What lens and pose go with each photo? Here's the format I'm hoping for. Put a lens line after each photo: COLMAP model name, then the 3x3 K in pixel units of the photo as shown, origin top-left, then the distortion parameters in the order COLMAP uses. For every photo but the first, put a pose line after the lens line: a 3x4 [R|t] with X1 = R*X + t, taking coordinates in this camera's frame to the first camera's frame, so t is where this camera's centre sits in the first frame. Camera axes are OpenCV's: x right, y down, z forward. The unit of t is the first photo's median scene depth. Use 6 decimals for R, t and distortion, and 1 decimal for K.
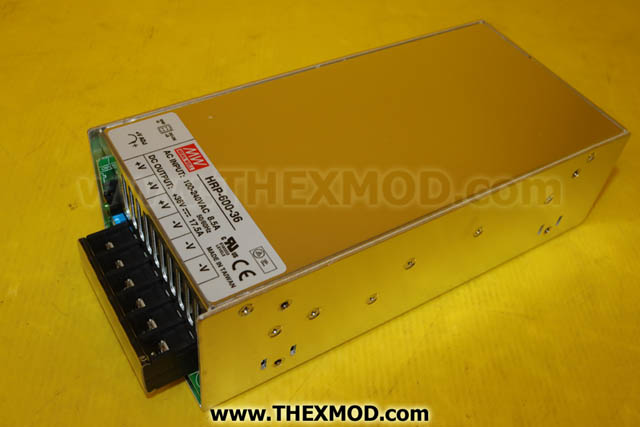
lens RADIAL K [[693.2, 0, 320.0], [0, 693.2, 213.8], [0, 0, 1]] dist [-0.149200, 0.000000]
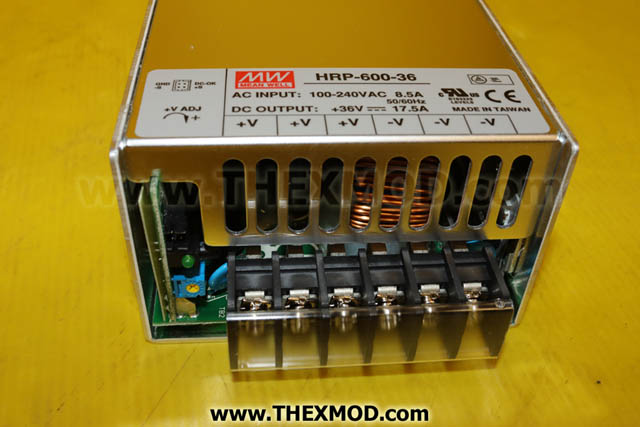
lens RADIAL K [[693.2, 0, 319.1], [0, 693.2, 213.6], [0, 0, 1]] dist [-0.149200, 0.000000]
pose [[0.462078, -0.640468, 0.613420, -0.665614], [0.648175, 0.715985, 0.259297, -0.132273], [-0.605271, 0.277787, 0.745977, 0.558741]]
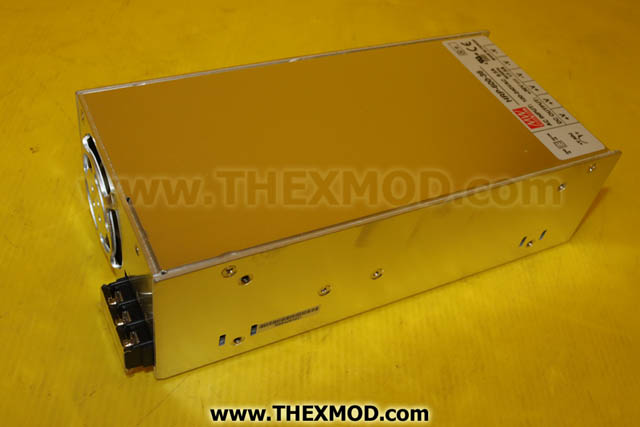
lens RADIAL K [[693.2, 0, 319.9], [0, 693.2, 213.5], [0, 0, 1]] dist [-0.149200, 0.000000]
pose [[-0.965723, -0.235297, -0.109607, 0.259927], [-0.100988, -0.048409, 0.993709, -1.275536], [-0.239123, 0.970717, 0.022987, 1.282004]]
